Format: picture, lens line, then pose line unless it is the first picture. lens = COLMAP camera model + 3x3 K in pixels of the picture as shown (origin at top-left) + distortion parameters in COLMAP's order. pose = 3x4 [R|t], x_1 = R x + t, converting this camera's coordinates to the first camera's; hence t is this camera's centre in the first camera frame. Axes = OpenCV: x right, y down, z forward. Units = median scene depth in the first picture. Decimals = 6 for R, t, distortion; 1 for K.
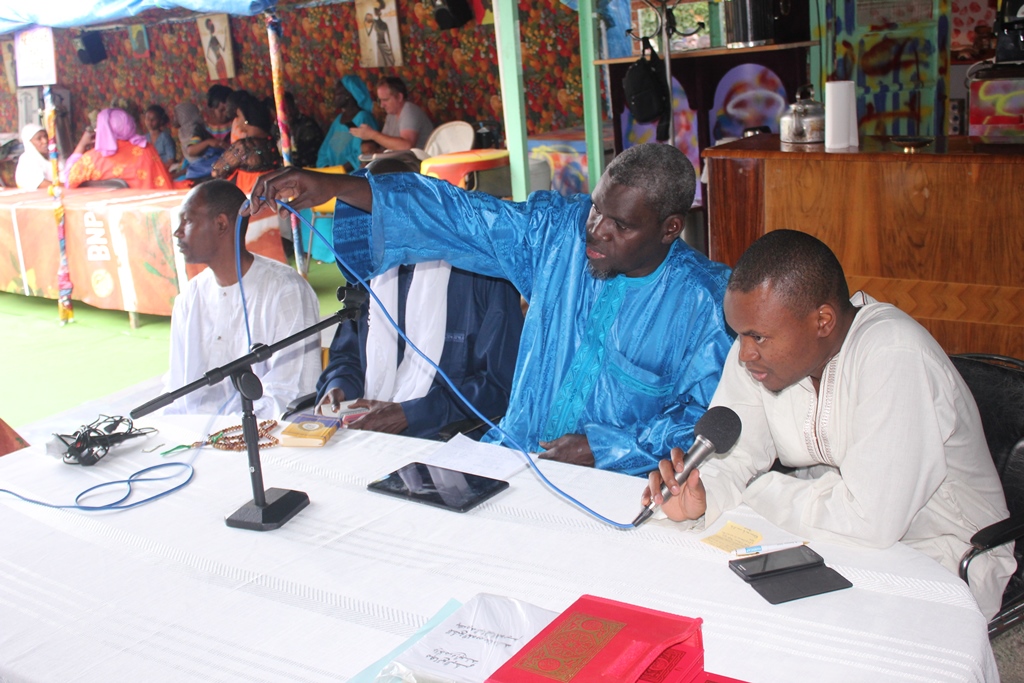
lens RADIAL K [[1197.3, 0, 507.1], [0, 1197.3, 342.0], [0, 0, 1]] dist [-0.058796, 0.000000]
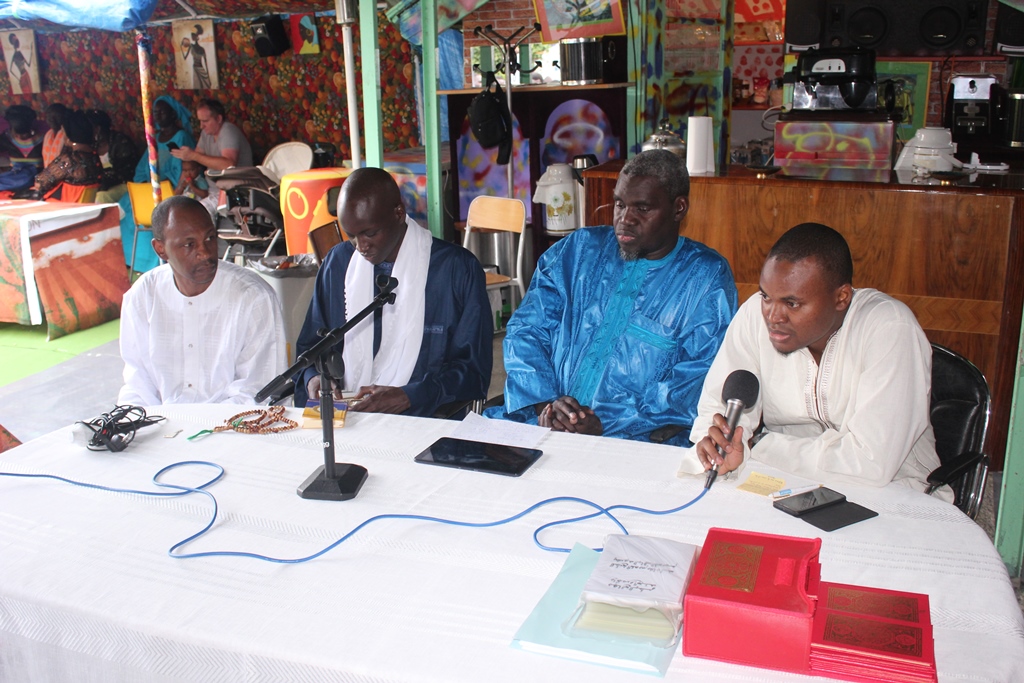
lens RADIAL K [[1101.2, 0, 516.0], [0, 1101.2, 346.2], [0, 0, 1]] dist [-0.064891, 0.000000]
pose [[0.965453, -0.007813, 0.260458, -0.114875], [0.010401, 0.999909, -0.008557, 0.010551], [-0.260368, 0.010971, 0.965447, -0.002436]]
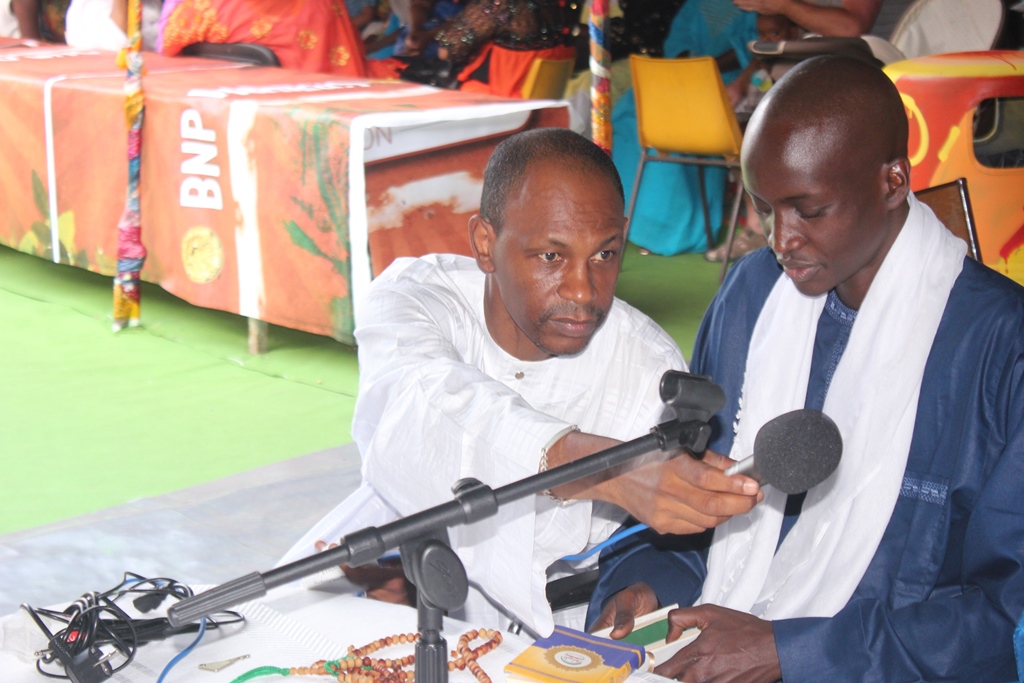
lens RADIAL K [[2425.9, 0, 509.5], [0, 2425.9, 340.6], [0, 0, 1]] dist [0.052270, 0.000000]
pose [[0.972946, 0.103295, -0.206655, -0.005884], [-0.108788, 0.993946, -0.015363, -0.013578], [0.203817, 0.037429, 0.978293, 0.048031]]
